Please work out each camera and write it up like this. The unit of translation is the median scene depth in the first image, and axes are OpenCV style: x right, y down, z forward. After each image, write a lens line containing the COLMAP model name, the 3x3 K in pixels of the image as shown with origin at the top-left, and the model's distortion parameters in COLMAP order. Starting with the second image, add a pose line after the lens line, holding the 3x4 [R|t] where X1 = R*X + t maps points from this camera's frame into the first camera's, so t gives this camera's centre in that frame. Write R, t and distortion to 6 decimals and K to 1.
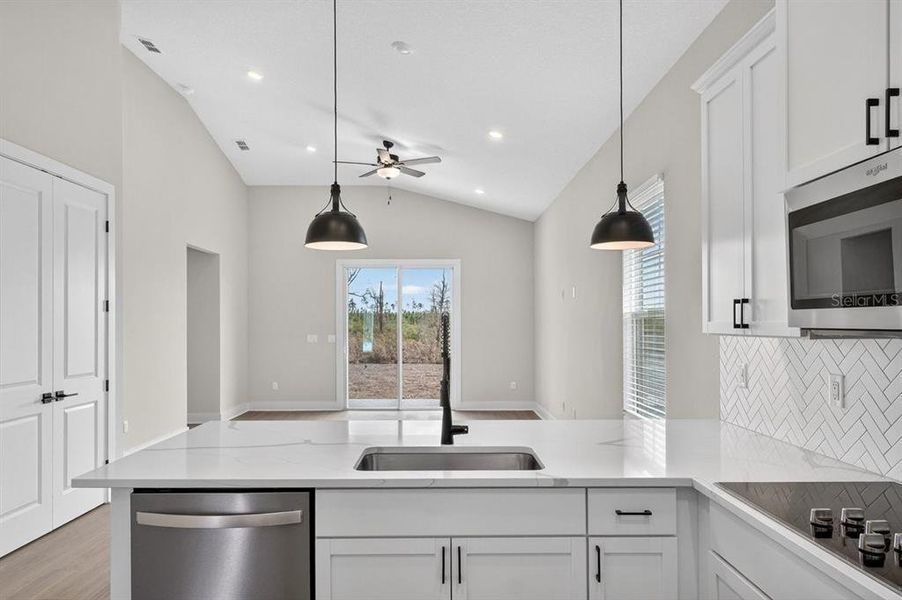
lens RADIAL K [[562.2, 0, 455.5], [0, 562.2, 322.7], [0, 0, 1]] dist [-0.002332, 0.003365]
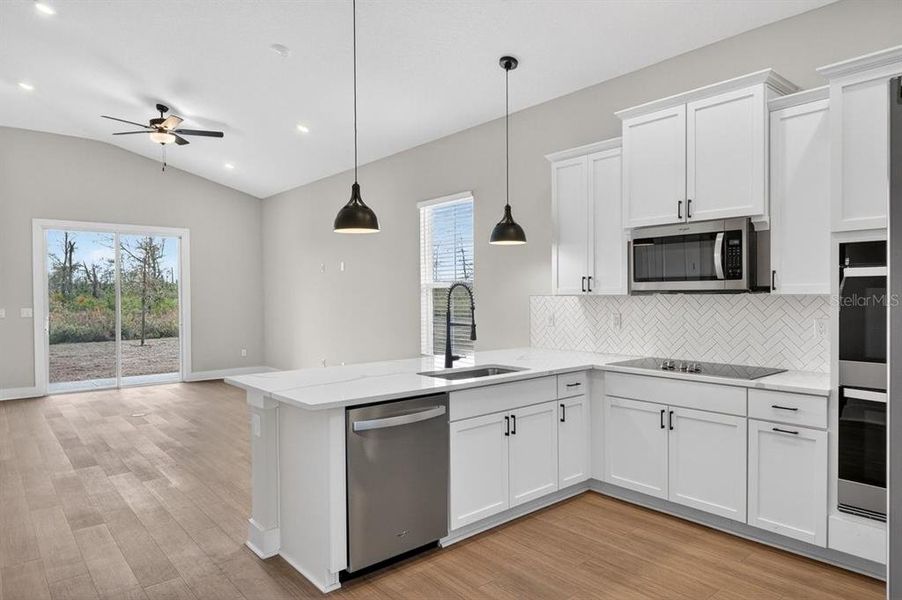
lens RADIAL K [[562.2, 0, 451.6], [0, 562.2, 302.3], [0, 0, 1]] dist [-0.002332, 0.003365]
pose [[0.766255, -0.013251, 0.642400, -0.556741], [0.005251, 0.999883, 0.014361, 0.008429], [-0.642516, -0.007631, 0.766235, -0.101311]]
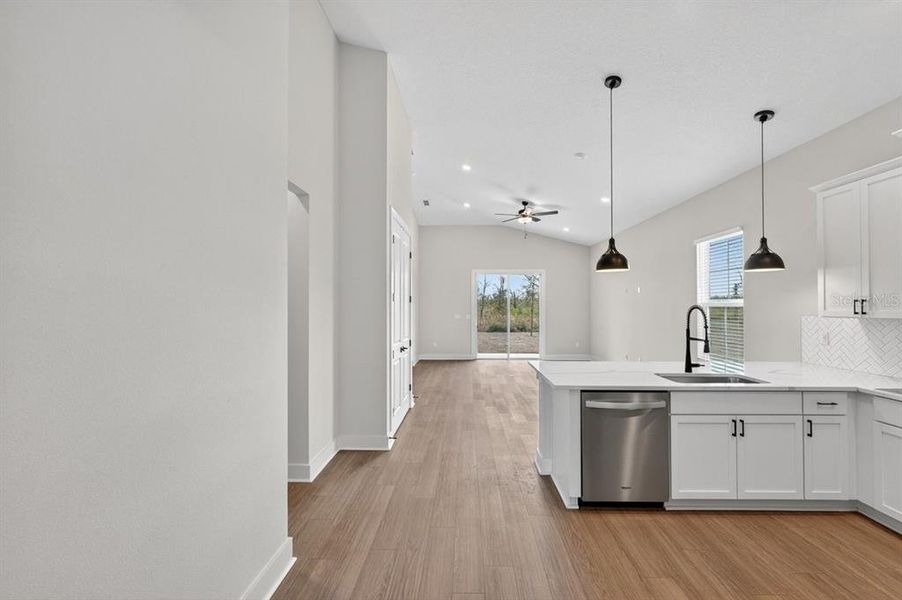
lens RADIAL K [[363.8, 0, 458.4], [0, 363.8, 302.8], [0, 0, 1]] dist [0.001918, -0.000586]
pose [[0.999458, 0.000680, -0.032909, -0.436342], [-0.000935, 0.999970, -0.007737, -0.009626], [0.032902, 0.007763, 0.999428, -0.170217]]
